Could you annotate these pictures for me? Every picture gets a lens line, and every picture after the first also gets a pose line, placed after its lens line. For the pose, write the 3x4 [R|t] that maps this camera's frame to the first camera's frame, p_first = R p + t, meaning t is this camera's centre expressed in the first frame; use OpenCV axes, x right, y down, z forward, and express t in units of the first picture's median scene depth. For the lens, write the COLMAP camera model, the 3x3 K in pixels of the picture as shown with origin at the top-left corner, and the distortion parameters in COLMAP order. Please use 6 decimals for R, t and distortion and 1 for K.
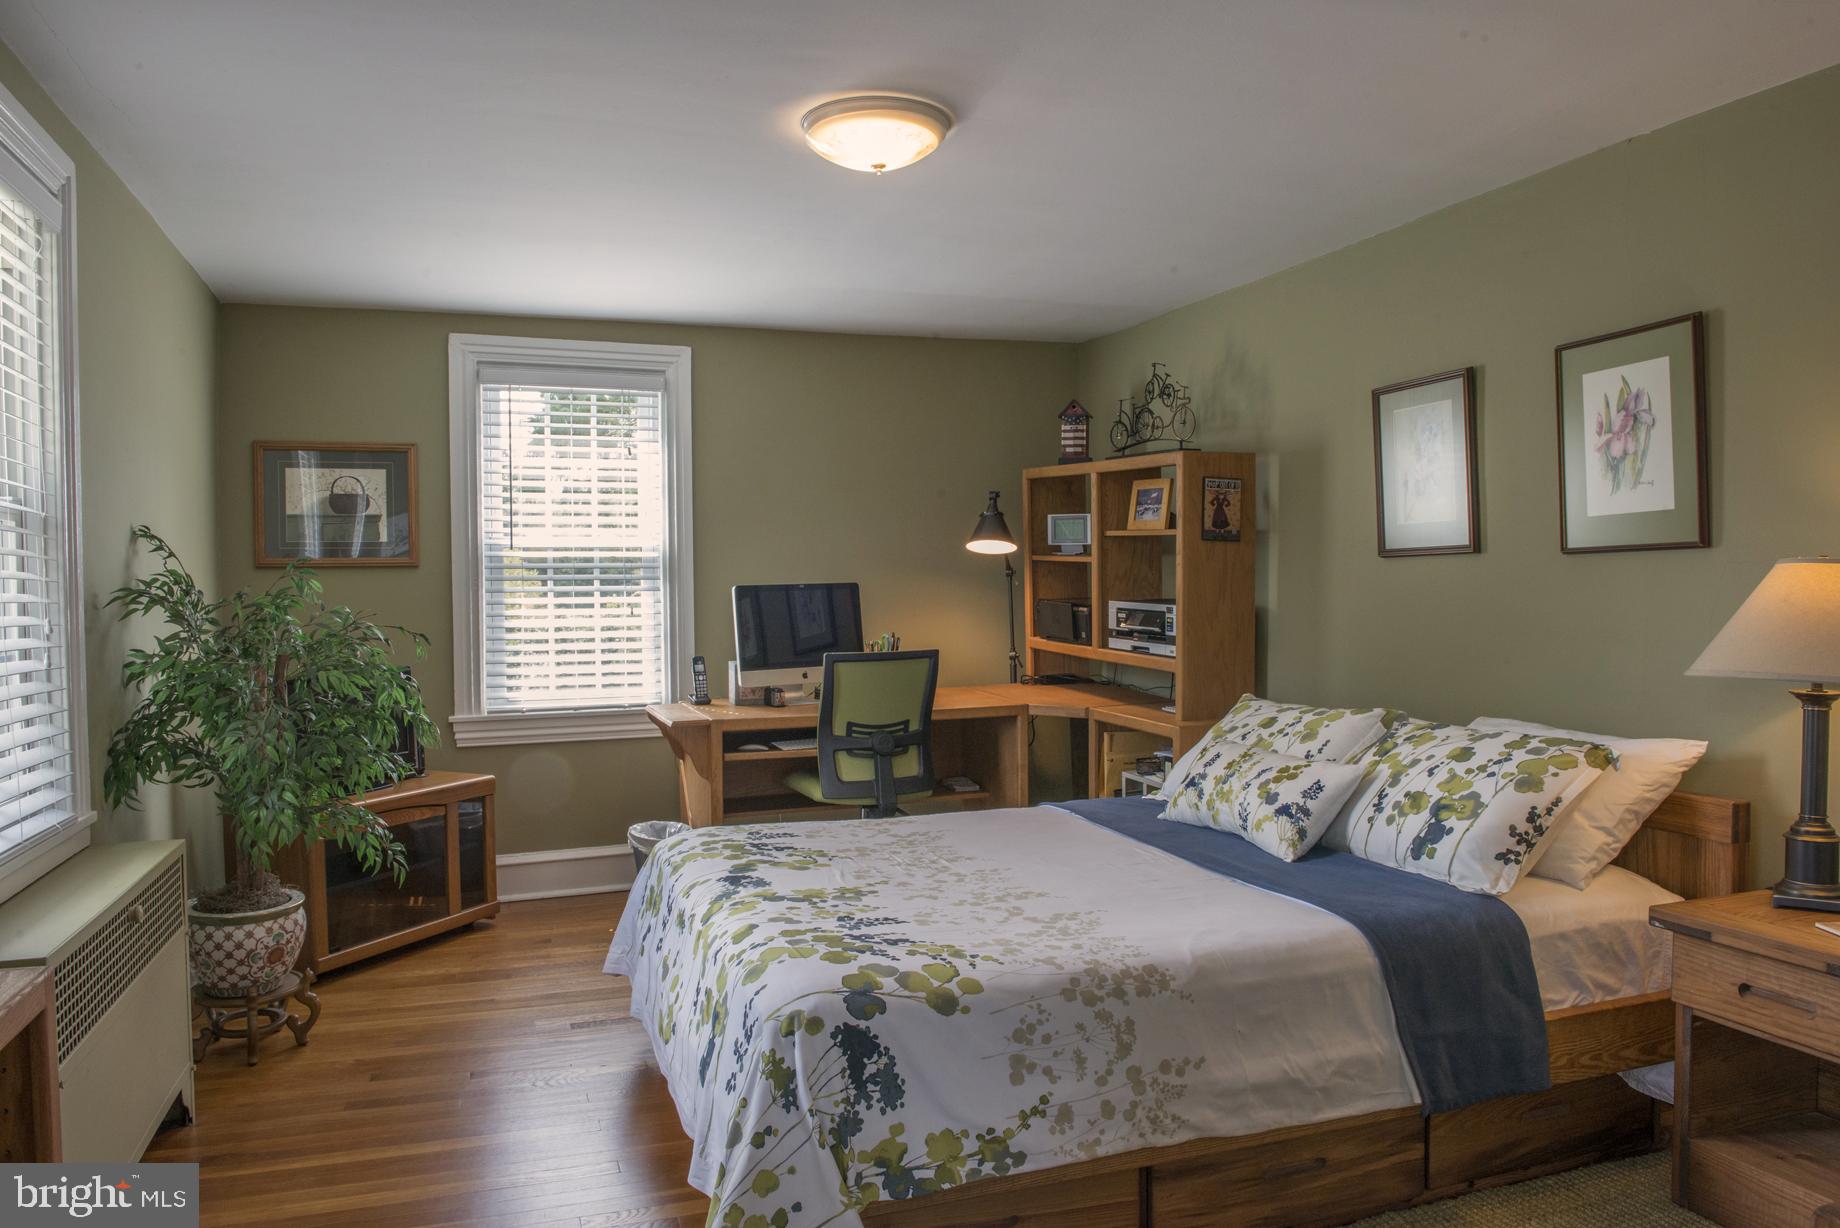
lens RADIAL K [[1255.3, 0, 907.3], [0, 1255.3, 611.1], [0, 0, 1]] dist [-0.047553, -0.011458]
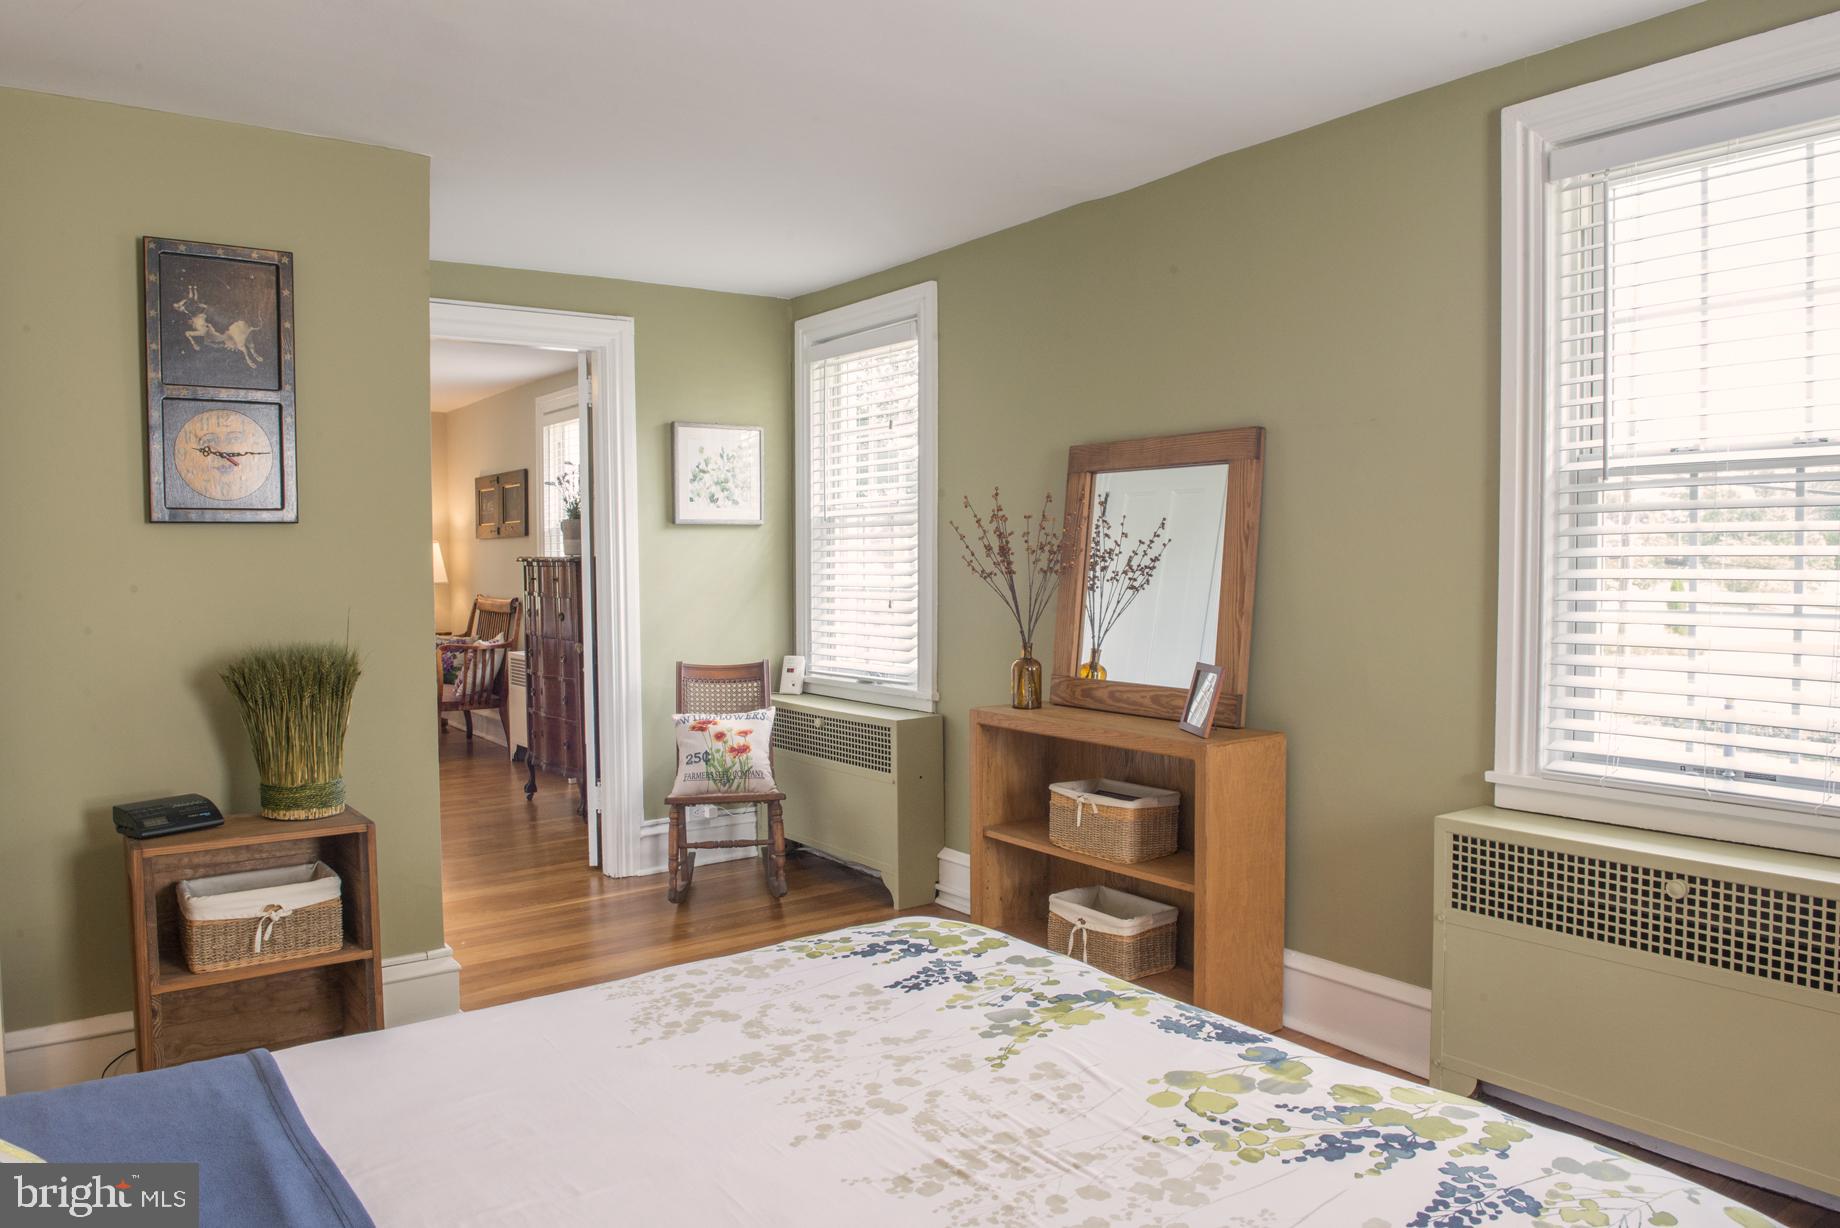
lens RADIAL K [[1255.3, 0, 910.1], [0, 1255.3, 613.4], [0, 0, 1]] dist [-0.047553, -0.011458]
pose [[-0.957200, 0.028488, -0.288021, 0.199472], [0.011628, 0.998126, 0.060081, -0.027725], [0.289193, 0.054161, -0.955737, 1.702137]]
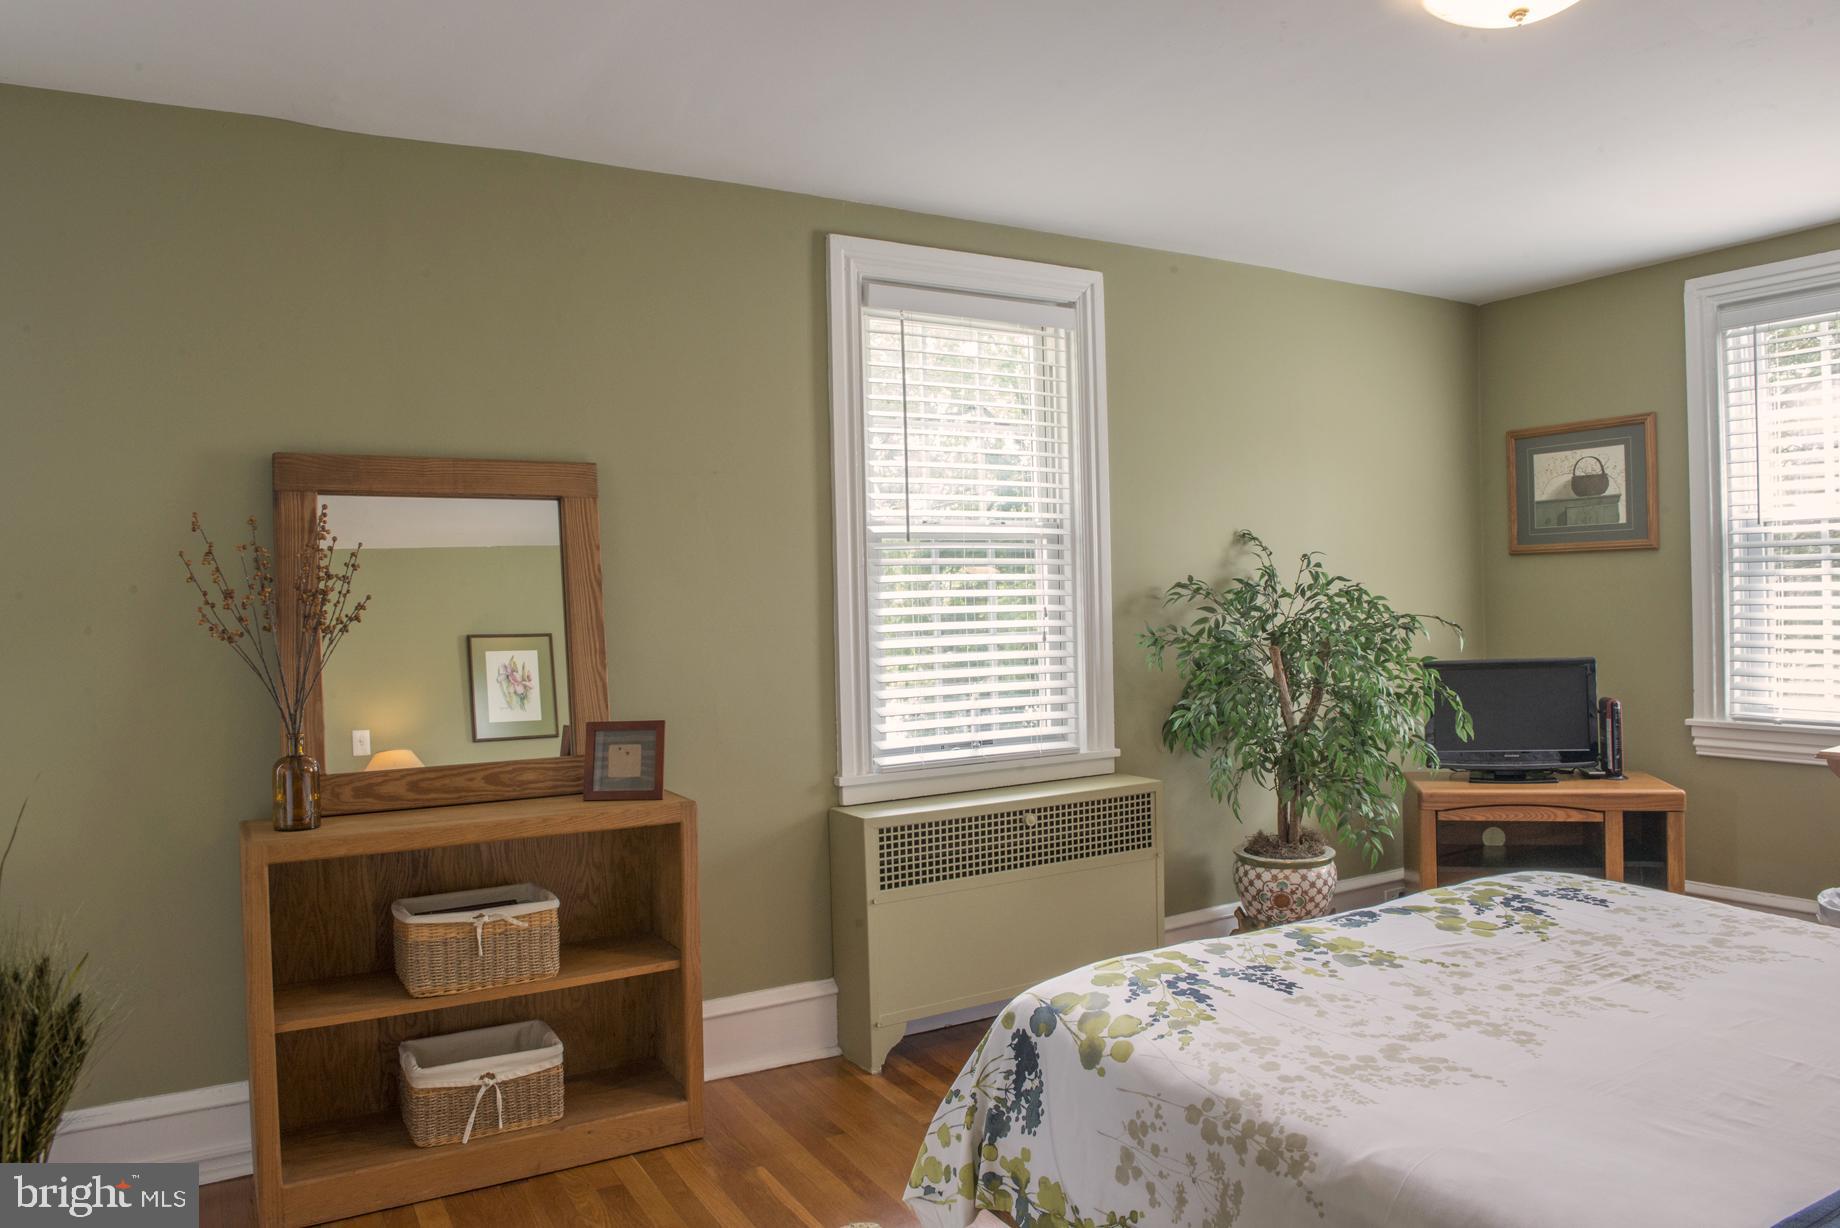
lens RADIAL K [[1255.3, 0, 919.0], [0, 1255.3, 612.3], [0, 0, 1]] dist [-0.047553, -0.011458]
pose [[0.192359, 0.020178, -0.981117, 0.738647], [0.003106, 0.999771, 0.021170, -0.019980], [0.981320, -0.007120, 0.192253, 0.595365]]
